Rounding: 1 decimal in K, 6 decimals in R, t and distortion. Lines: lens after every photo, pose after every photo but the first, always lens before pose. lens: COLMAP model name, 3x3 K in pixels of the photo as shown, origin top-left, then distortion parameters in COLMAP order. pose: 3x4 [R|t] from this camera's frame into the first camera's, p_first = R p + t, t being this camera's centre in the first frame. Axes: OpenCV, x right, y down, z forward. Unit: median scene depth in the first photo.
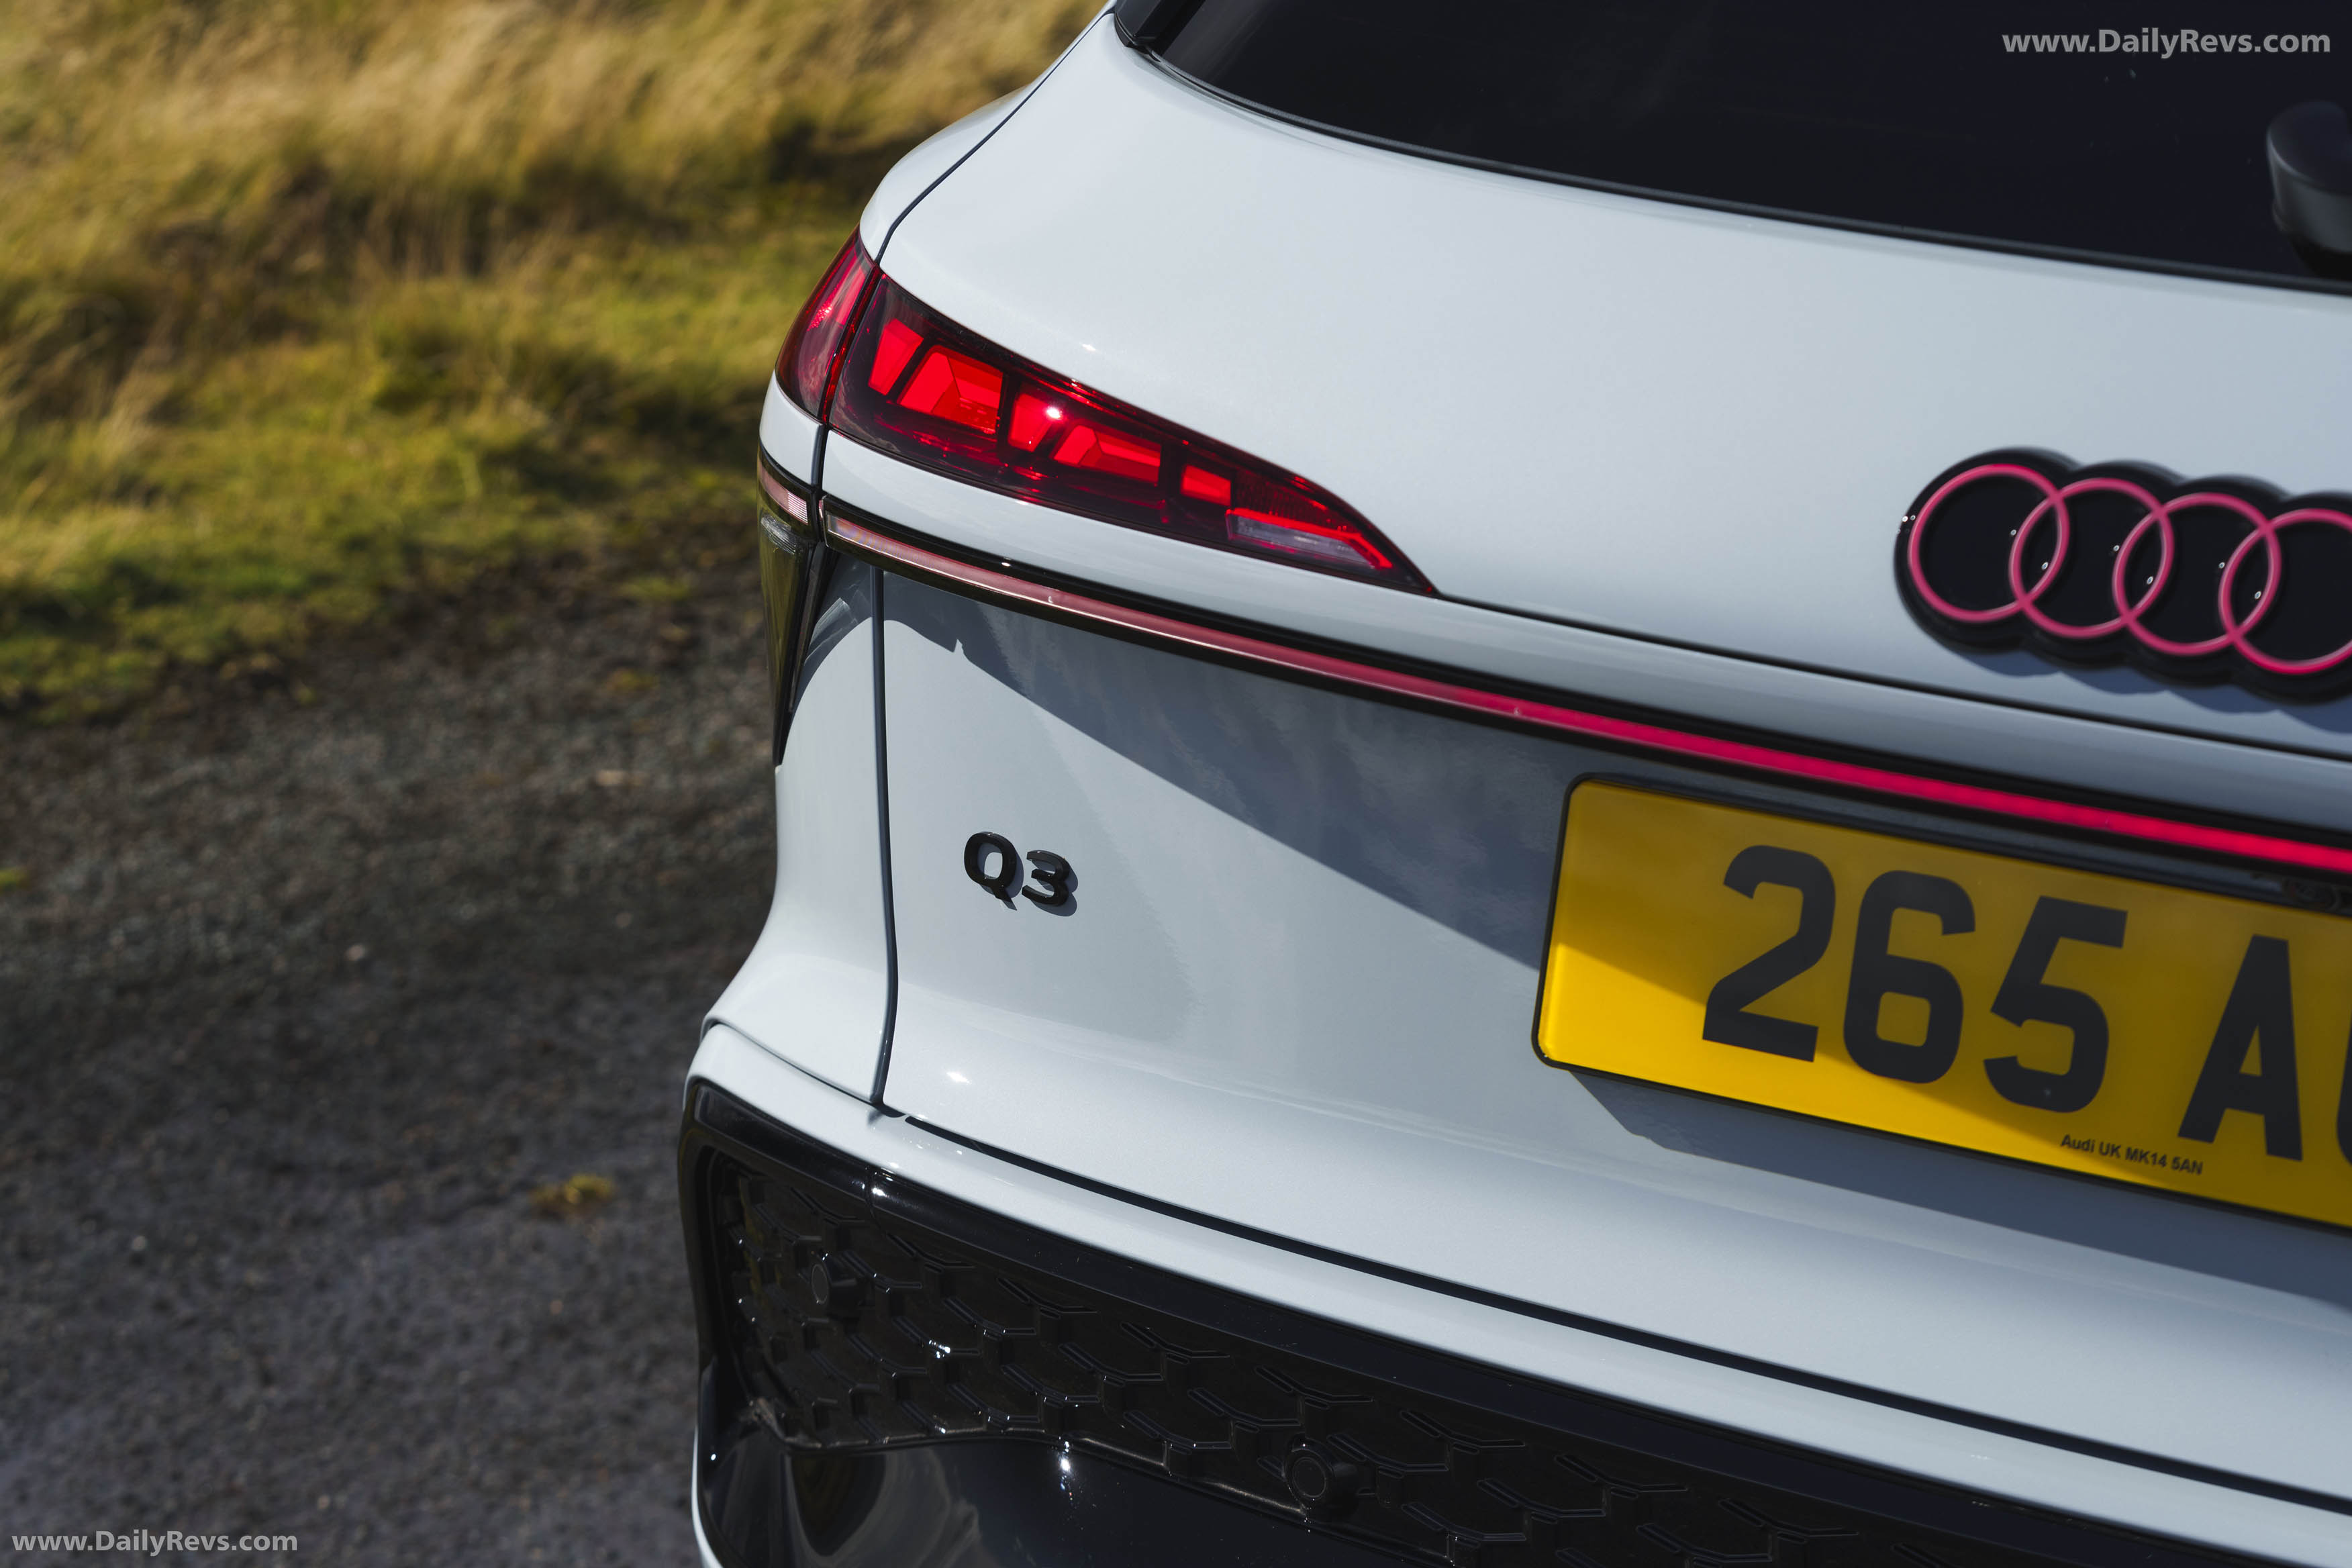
lens RADIAL K [[5680.3, 0, 1176.0], [0, 5680.3, 784.0], [0, 0, 1]] dist [-0.030999, 0.442175]
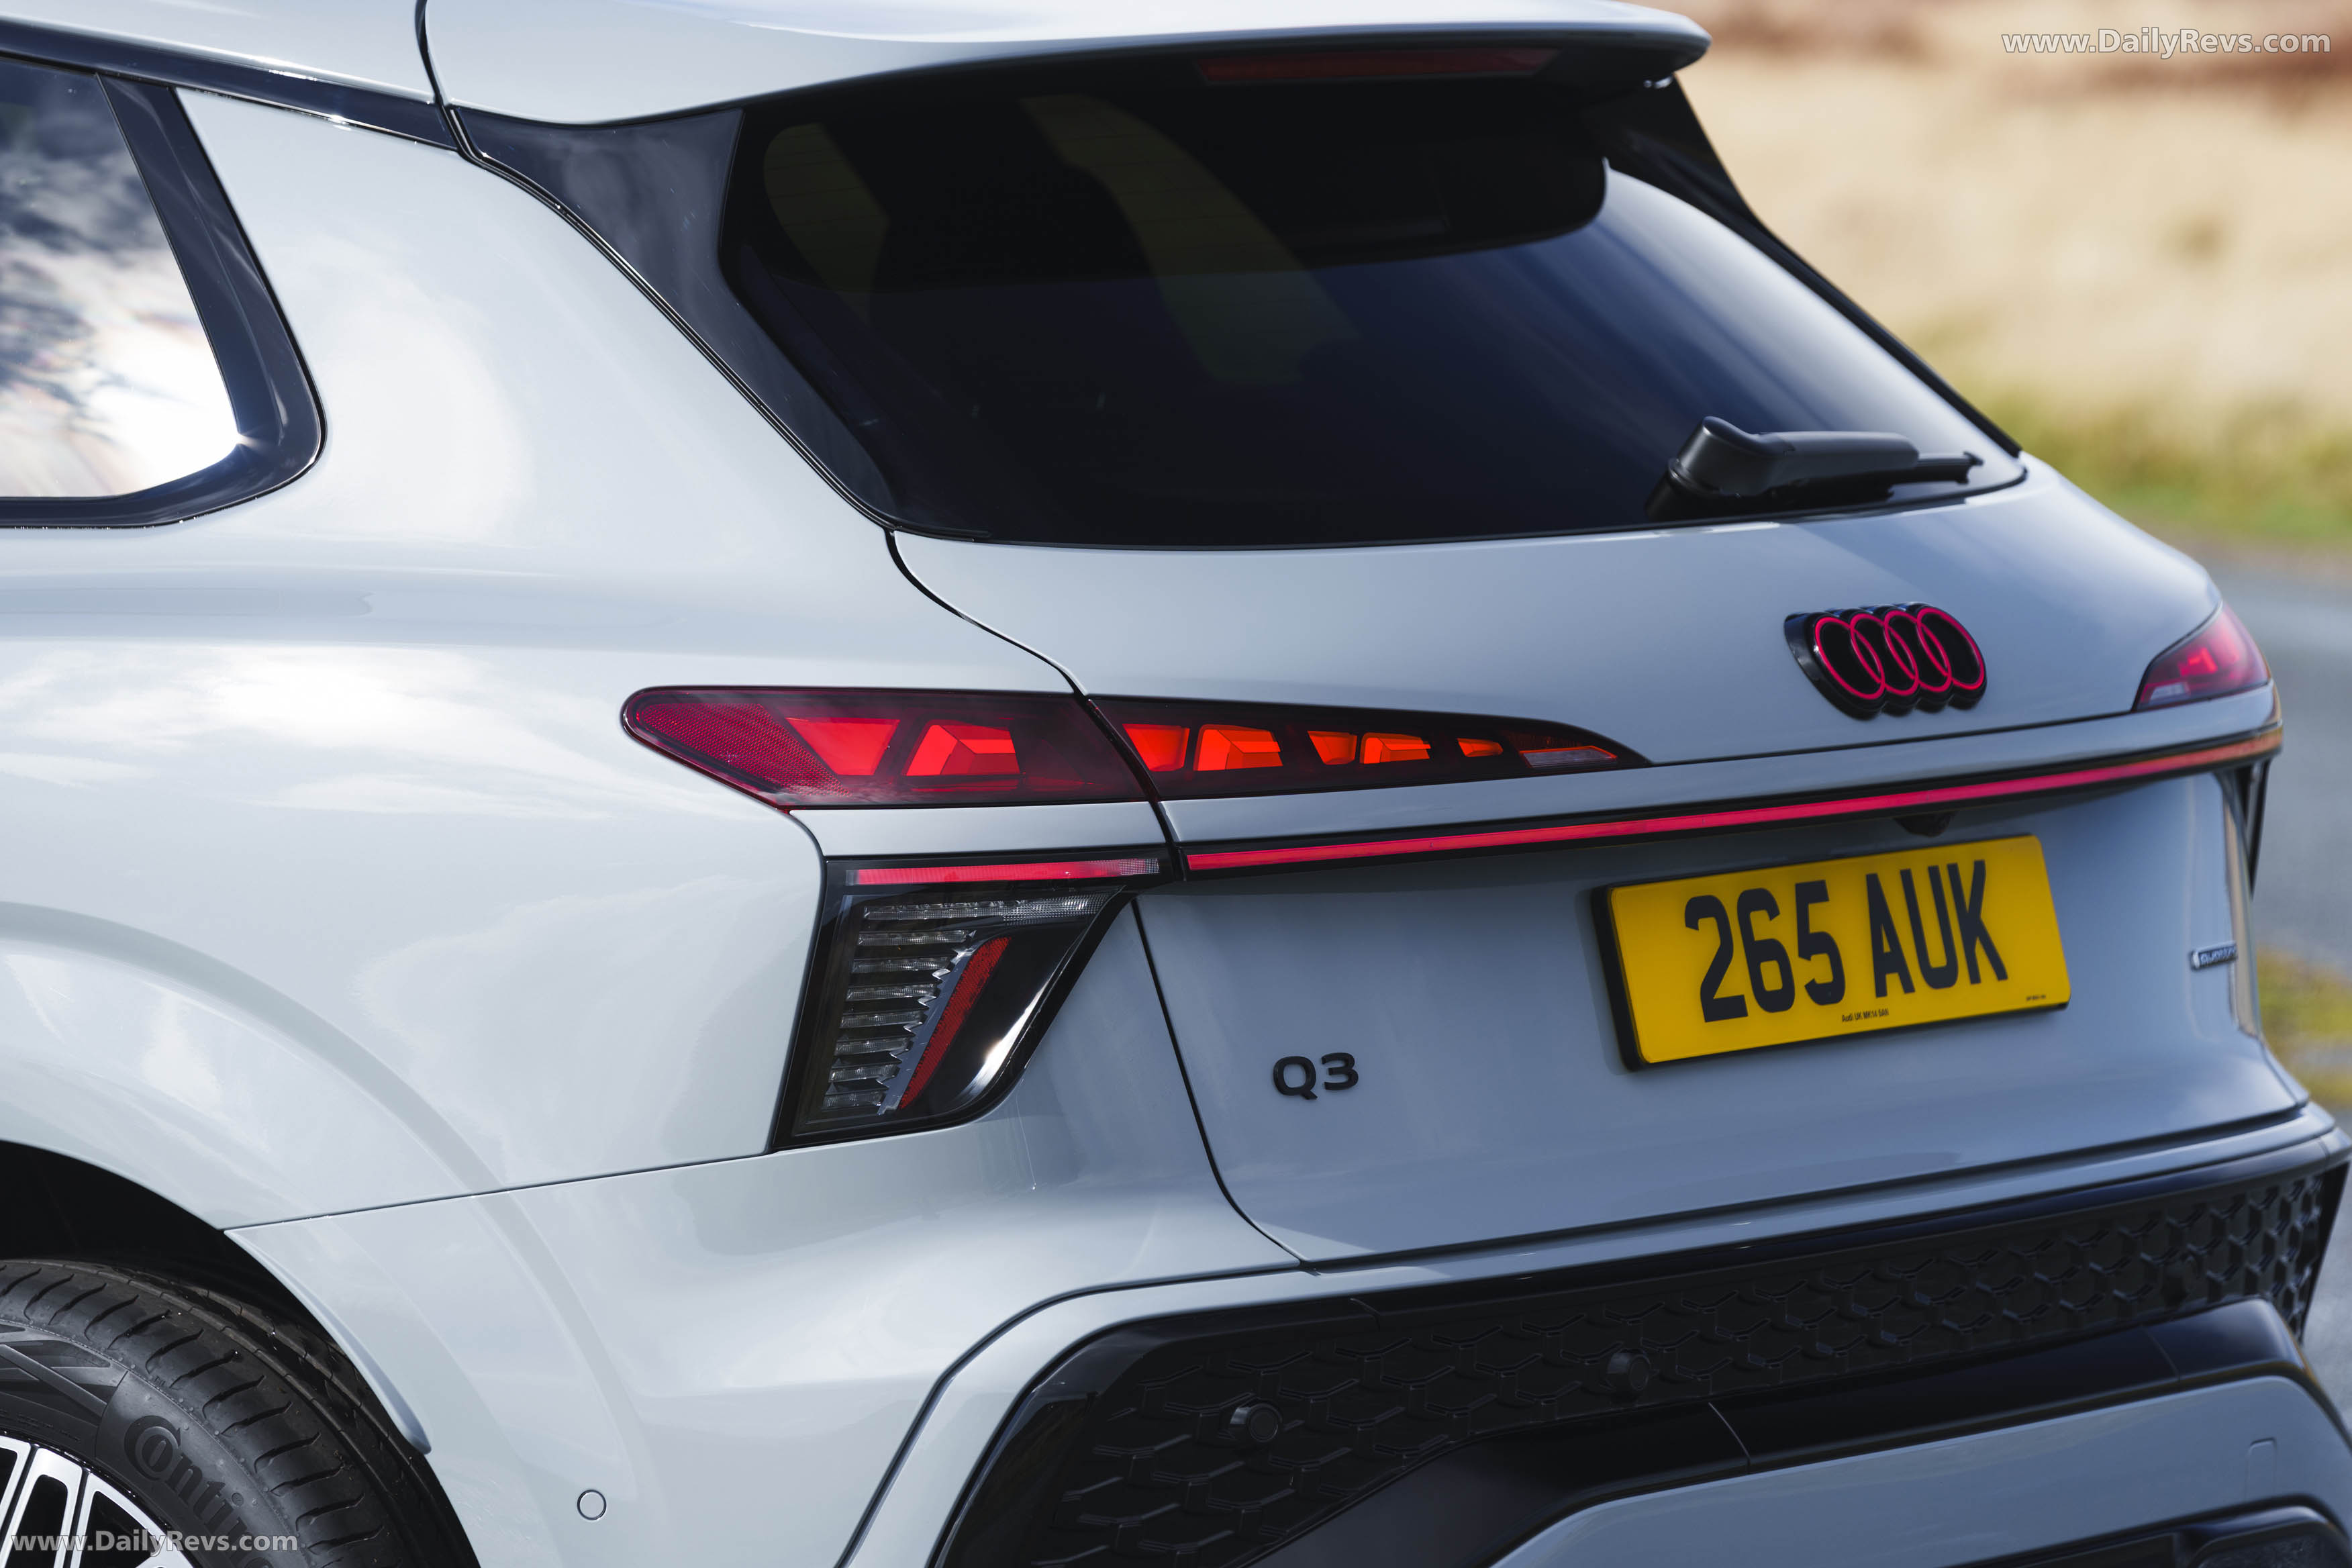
lens RADIAL K [[13501.3, 0, 1176.0], [0, 13501.3, 784.0], [0, 0, 1]] dist [0.209355, 1.679315]
pose [[0.030554, -0.075077, 0.996710, -3.764988], [0.287006, 0.955842, 0.063200, -0.308128], [-0.957441, 0.284131, 0.050753, 0.937655]]
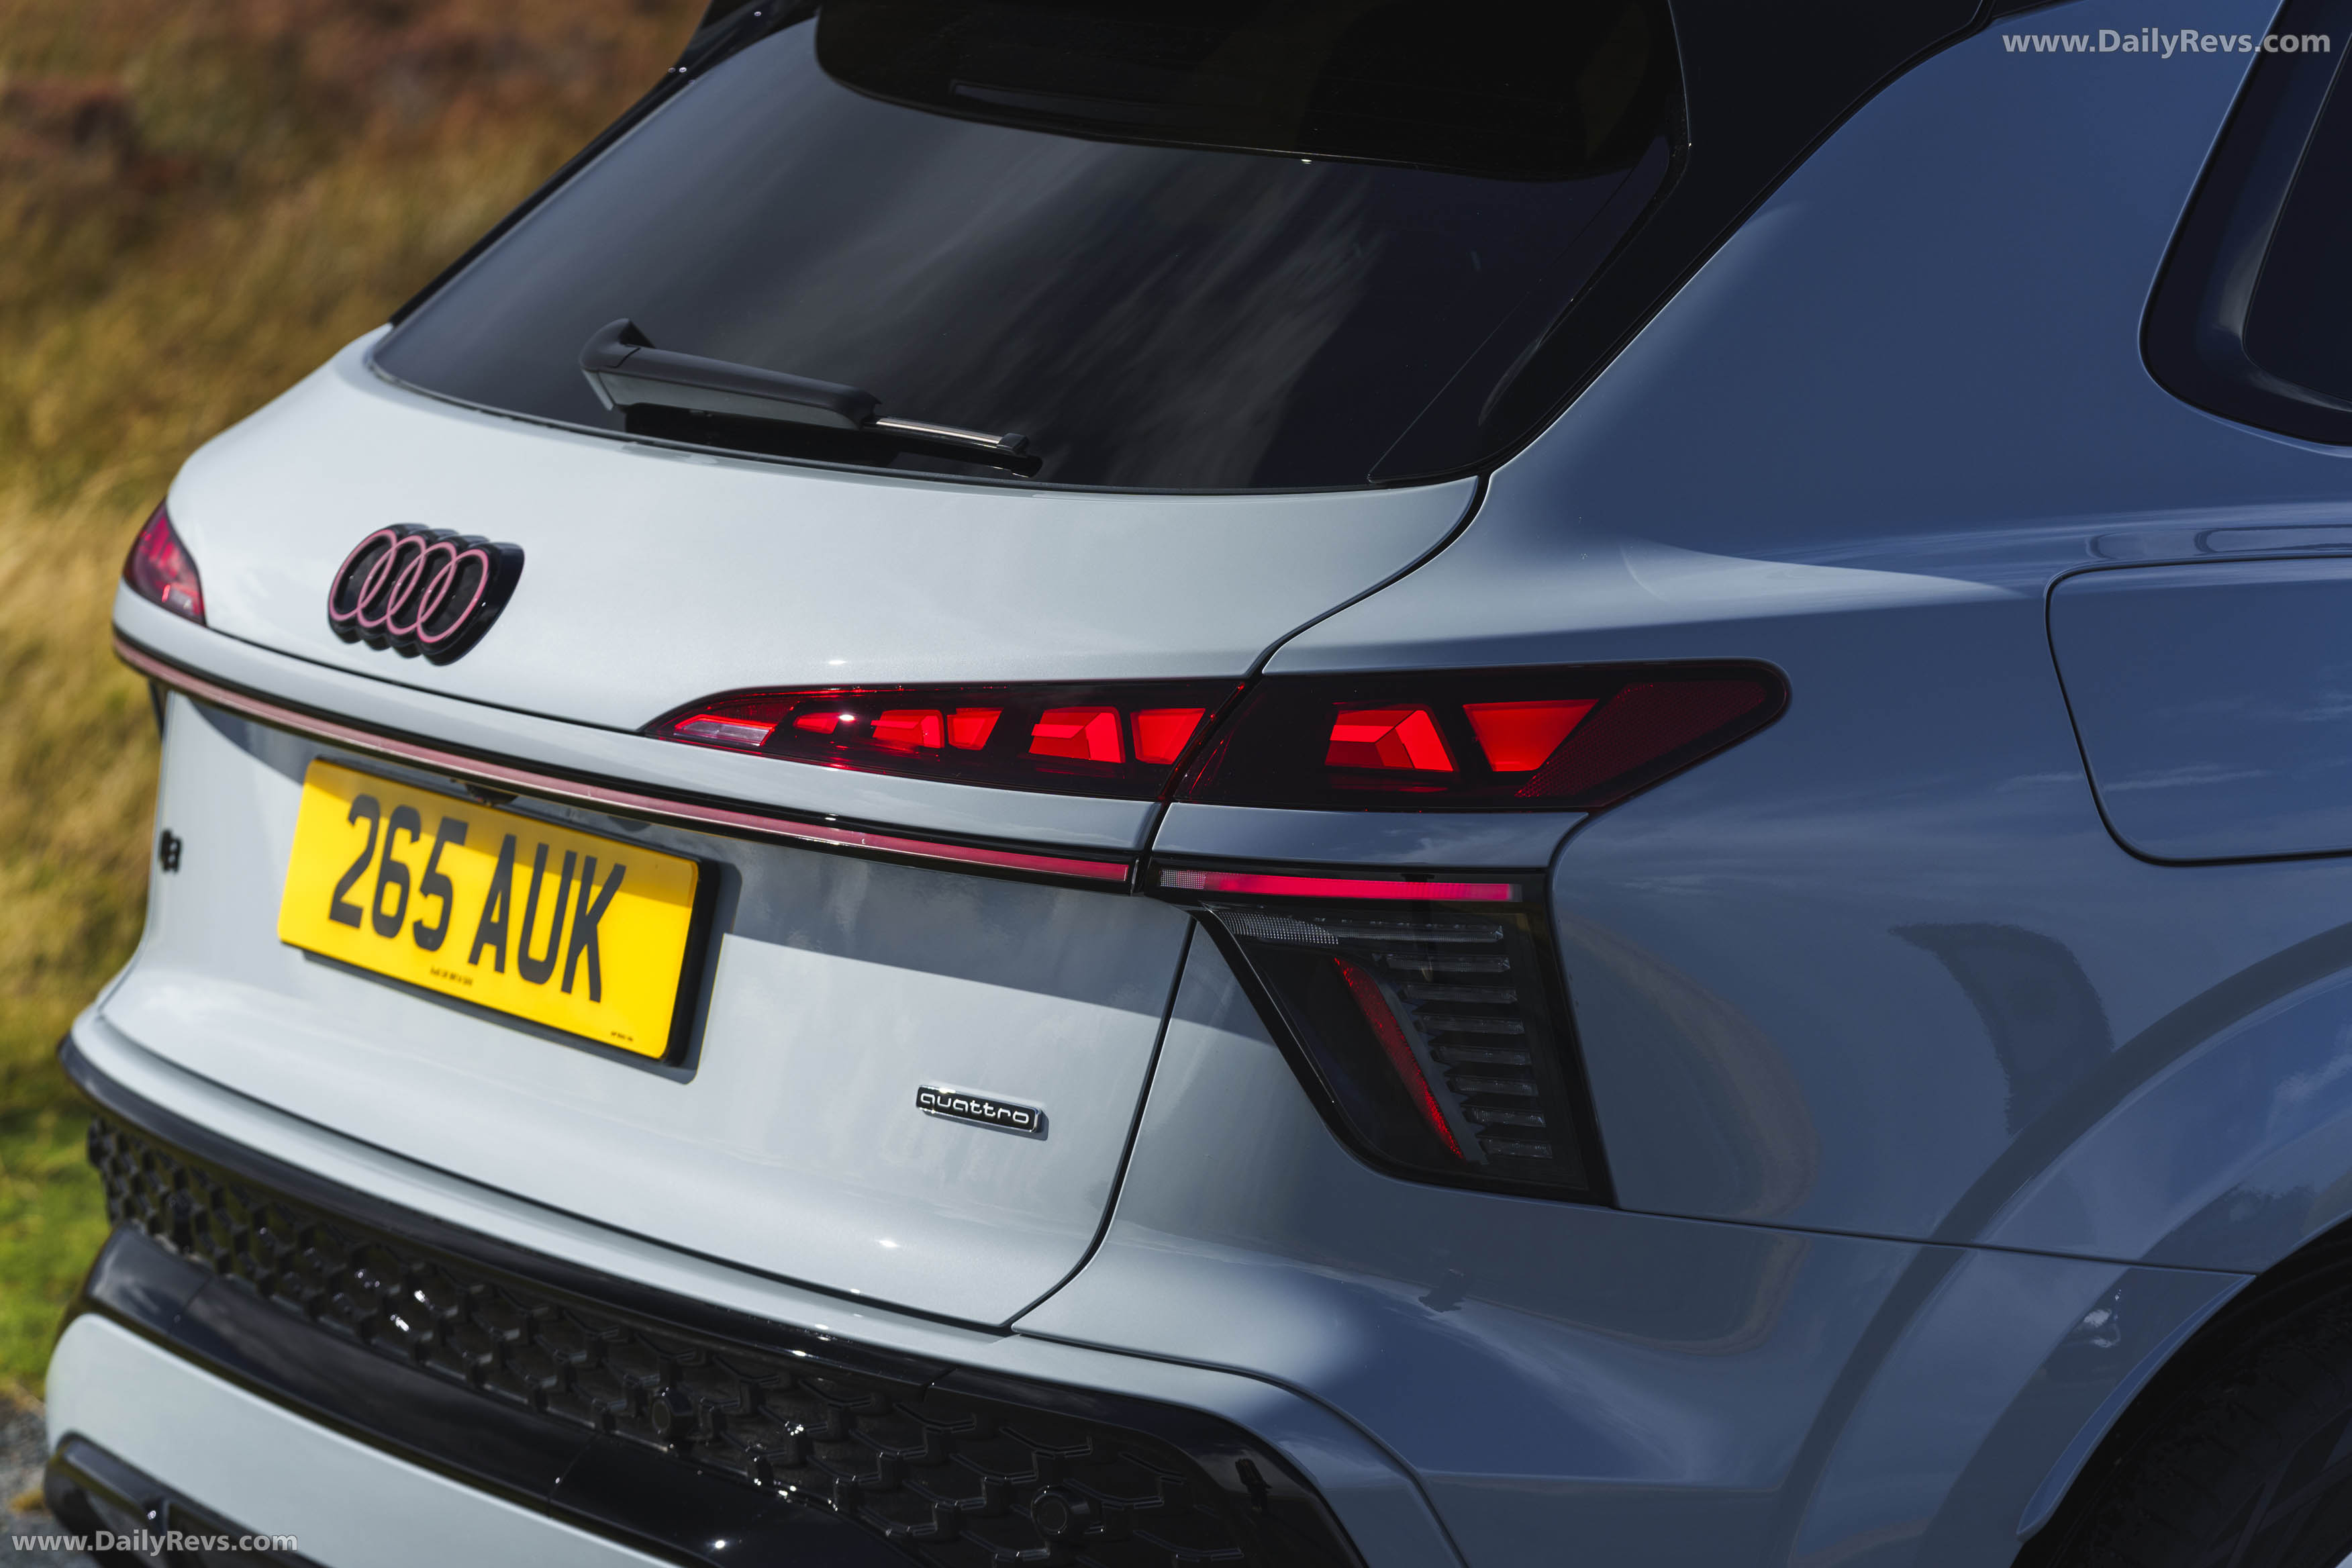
lens RADIAL K [[8263.1, 0, 1176.0], [0, 8263.1, 784.0], [0, 0, 1]] dist [-0.011295, 3.771463]
pose [[0.893278, 0.051349, -0.446562, 1.314187], [-0.117371, 0.985634, -0.121447, 0.256940], [0.433911, 0.160899, 0.886472, -0.910053]]
